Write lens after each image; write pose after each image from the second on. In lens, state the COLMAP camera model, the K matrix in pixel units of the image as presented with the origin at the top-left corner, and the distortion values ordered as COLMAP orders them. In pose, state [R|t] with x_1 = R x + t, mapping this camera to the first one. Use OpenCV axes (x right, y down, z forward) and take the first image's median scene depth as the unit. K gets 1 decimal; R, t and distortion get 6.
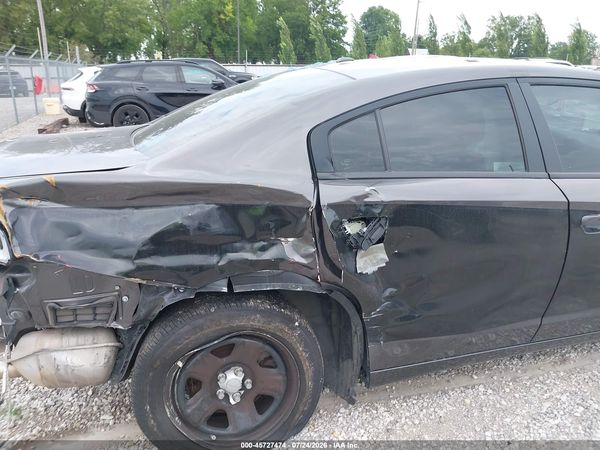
lens RADIAL K [[482.2, 0, 308.1], [0, 482.2, 219.4], [0, 0, 1]] dist [0.046295, -0.082587]
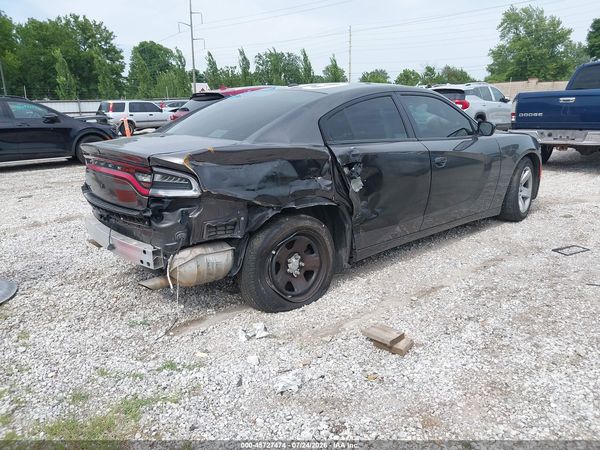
lens RADIAL K [[482.2, 0, 308.1], [0, 482.2, 219.4], [0, 0, 1]] dist [0.046295, -0.082587]
pose [[0.904209, -0.126871, 0.407811, -0.819095], [0.152659, 0.987787, -0.031175, 0.241810], [-0.398876, 0.090445, 0.912534, -0.645888]]
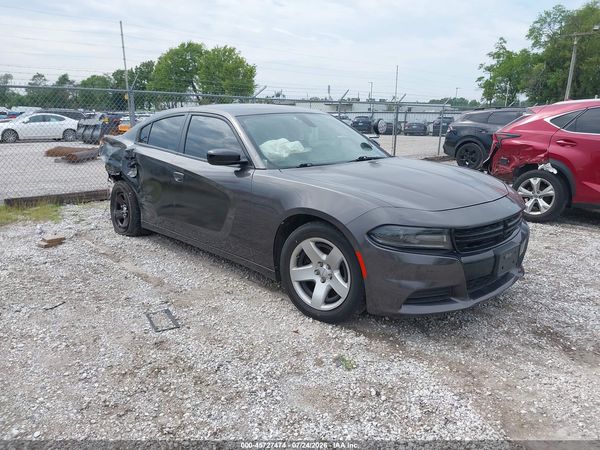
lens RADIAL K [[482.9, 0, 300.0], [0, 482.9, 225.0], [0, 0, 1]] dist [0.041192, -0.055156]
pose [[0.439261, 0.205624, -0.874510, 3.039982], [-0.277339, 0.956942, 0.085700, -0.135835], [0.854478, 0.204891, 0.477375, 0.513060]]
